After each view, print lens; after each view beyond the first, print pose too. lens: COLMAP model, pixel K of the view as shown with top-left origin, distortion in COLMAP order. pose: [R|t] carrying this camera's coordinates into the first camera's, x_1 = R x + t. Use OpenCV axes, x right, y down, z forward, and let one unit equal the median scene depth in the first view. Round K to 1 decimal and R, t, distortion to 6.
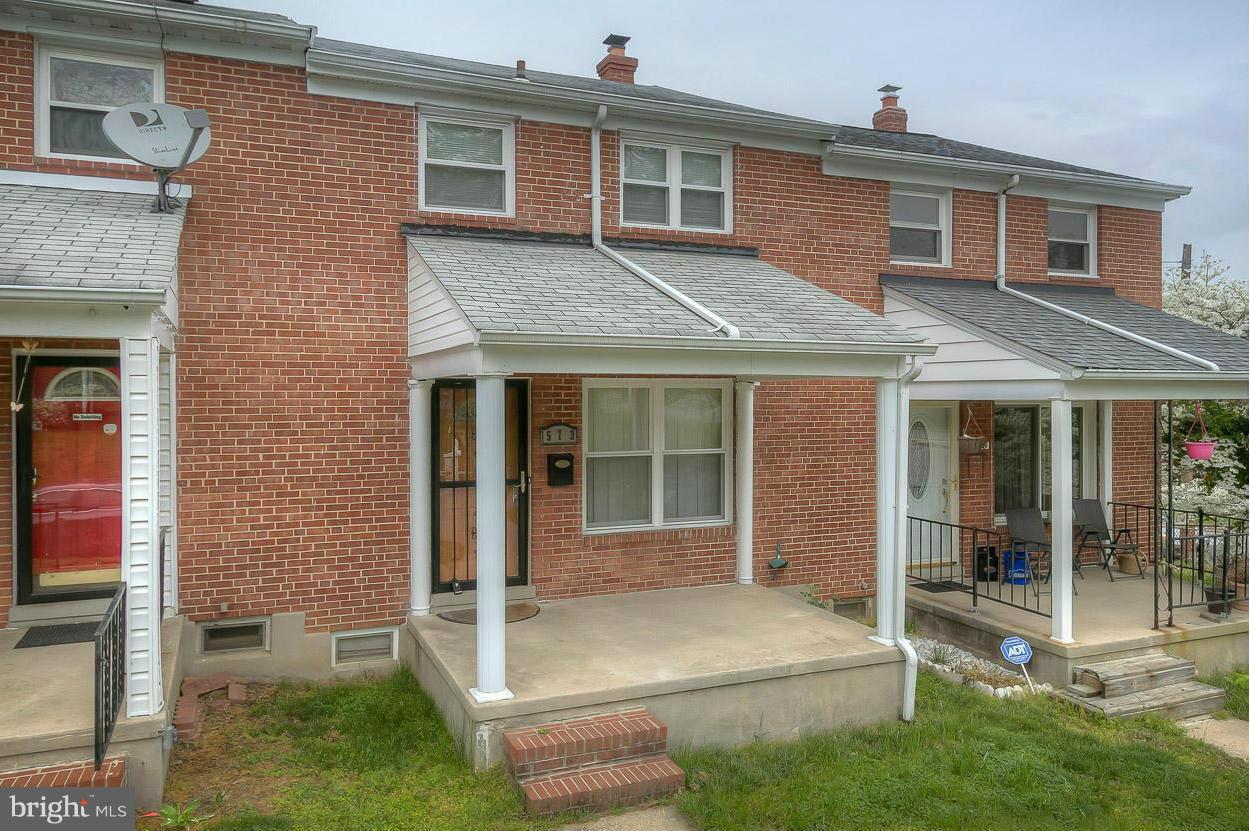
lens RADIAL K [[920.9, 0, 625.7], [0, 920.9, 398.2], [0, 0, 1]] dist [0.004139, -0.003271]
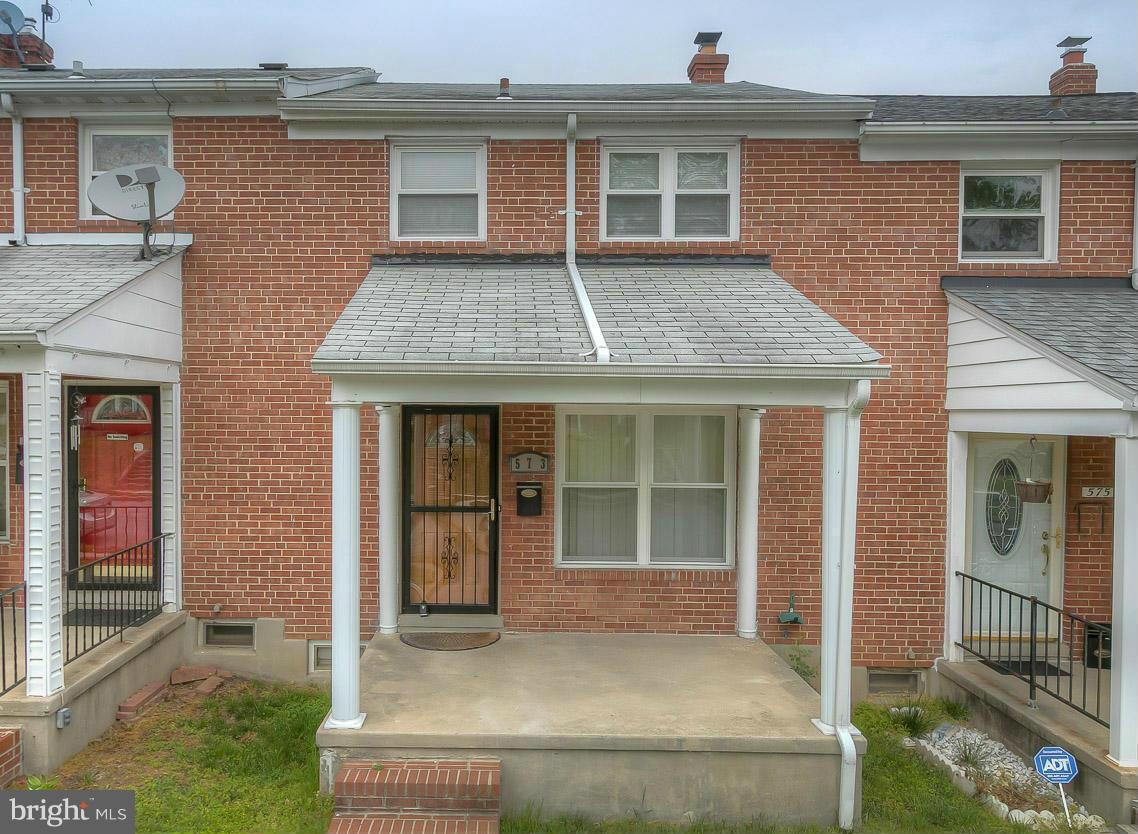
lens RADIAL K [[898.8, 0, 568.0], [0, 898.8, 433.2], [0, 0, 1]] dist [0.003201, -0.001106]
pose [[0.909125, 0.017471, -0.416157, 0.359524], [-0.008929, 0.999708, 0.022463, -0.013224], [0.416428, -0.016705, 0.909015, 0.160550]]
